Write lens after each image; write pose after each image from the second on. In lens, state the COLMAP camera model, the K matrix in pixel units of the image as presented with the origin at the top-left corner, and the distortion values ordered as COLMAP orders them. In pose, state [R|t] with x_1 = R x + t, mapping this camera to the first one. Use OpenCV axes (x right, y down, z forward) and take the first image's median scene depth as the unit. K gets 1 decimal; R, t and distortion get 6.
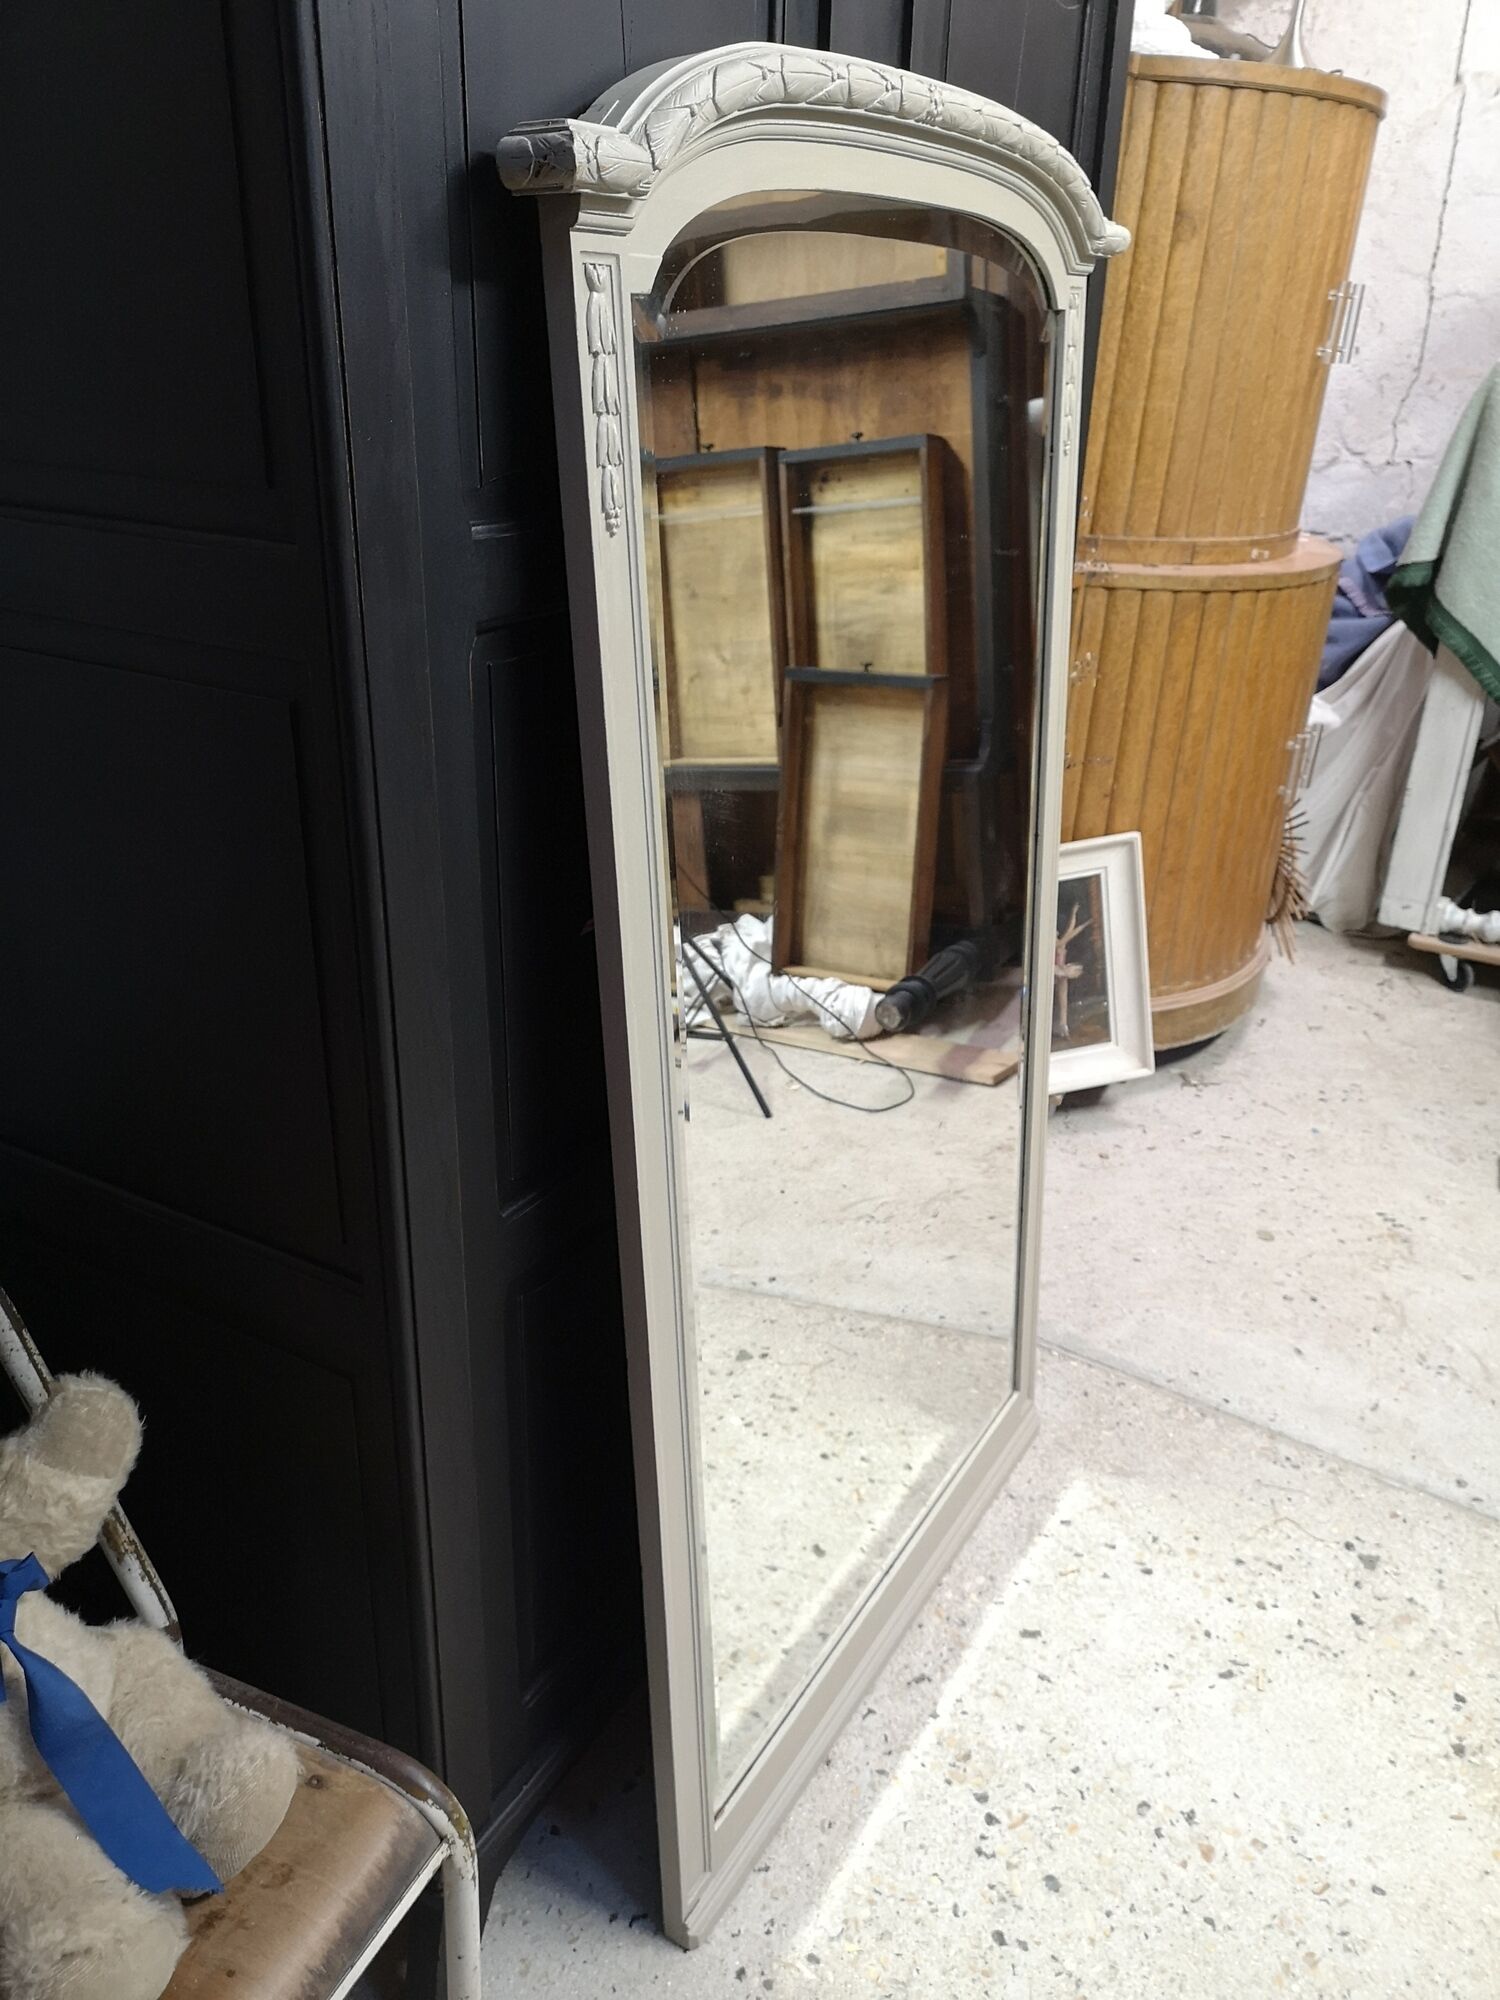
lens RADIAL K [[1547.4, 0, 750.0], [0, 1547.4, 1000.0], [0, 0, 1]] dist [0.024371, -0.048954]
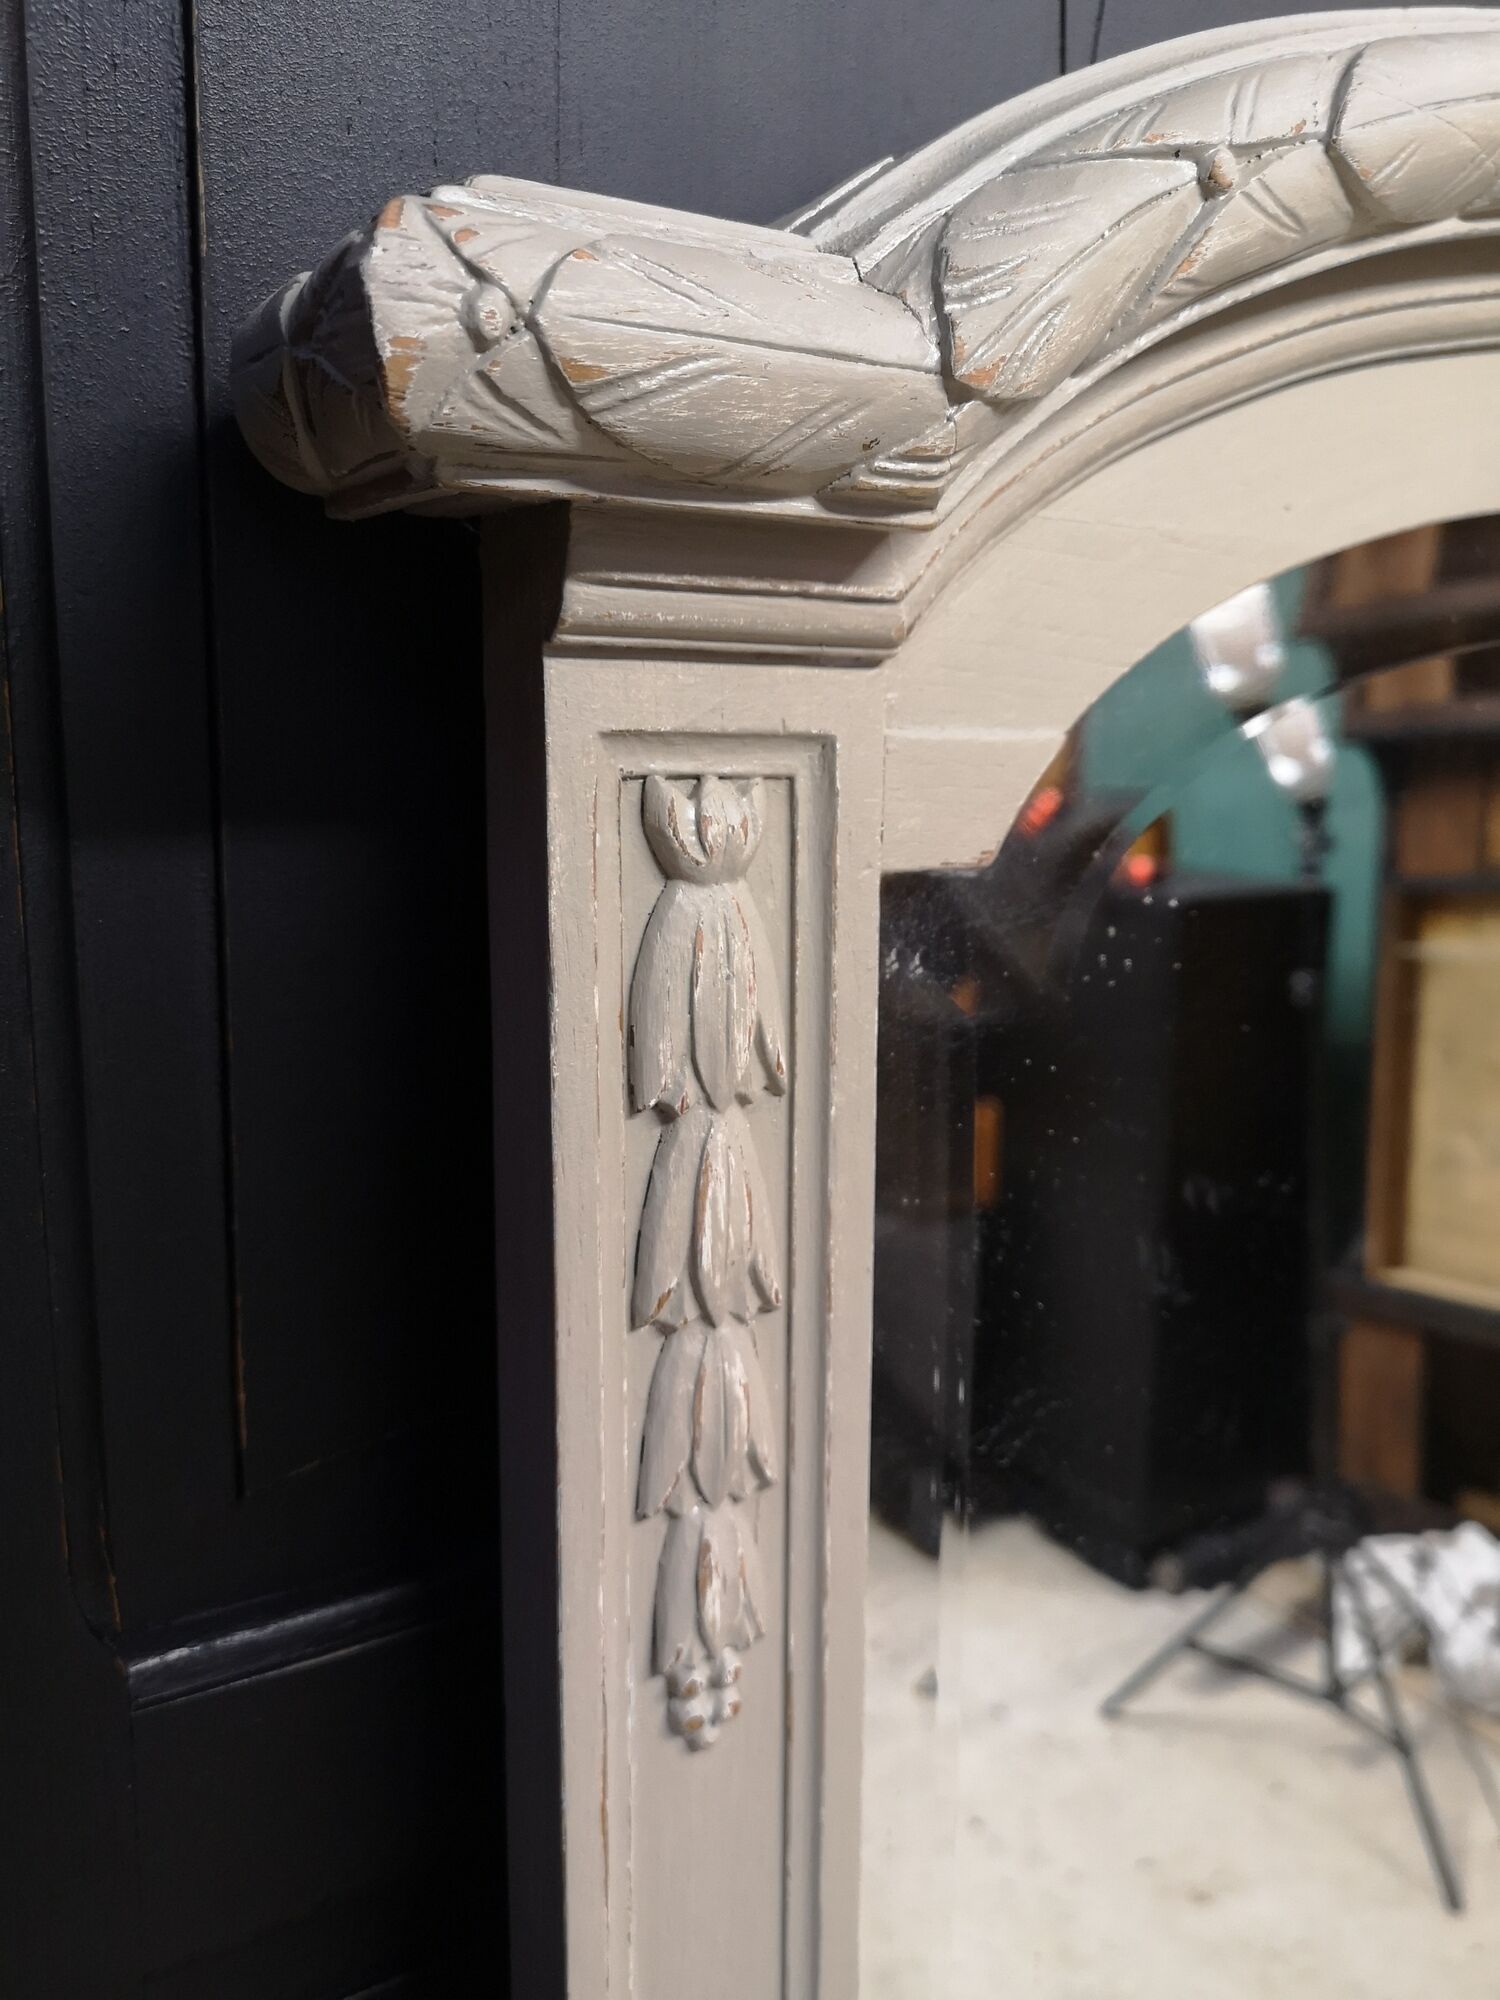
lens RADIAL K [[1547.4, 0, 750.0], [0, 1547.4, 1000.0], [0, 0, 1]] dist [0.024371, -0.048954]
pose [[0.880713, 0.112003, -0.460218, 0.023465], [-0.202725, 0.967281, -0.152547, -0.398699], [0.428074, 0.227648, 0.874602, 0.786430]]
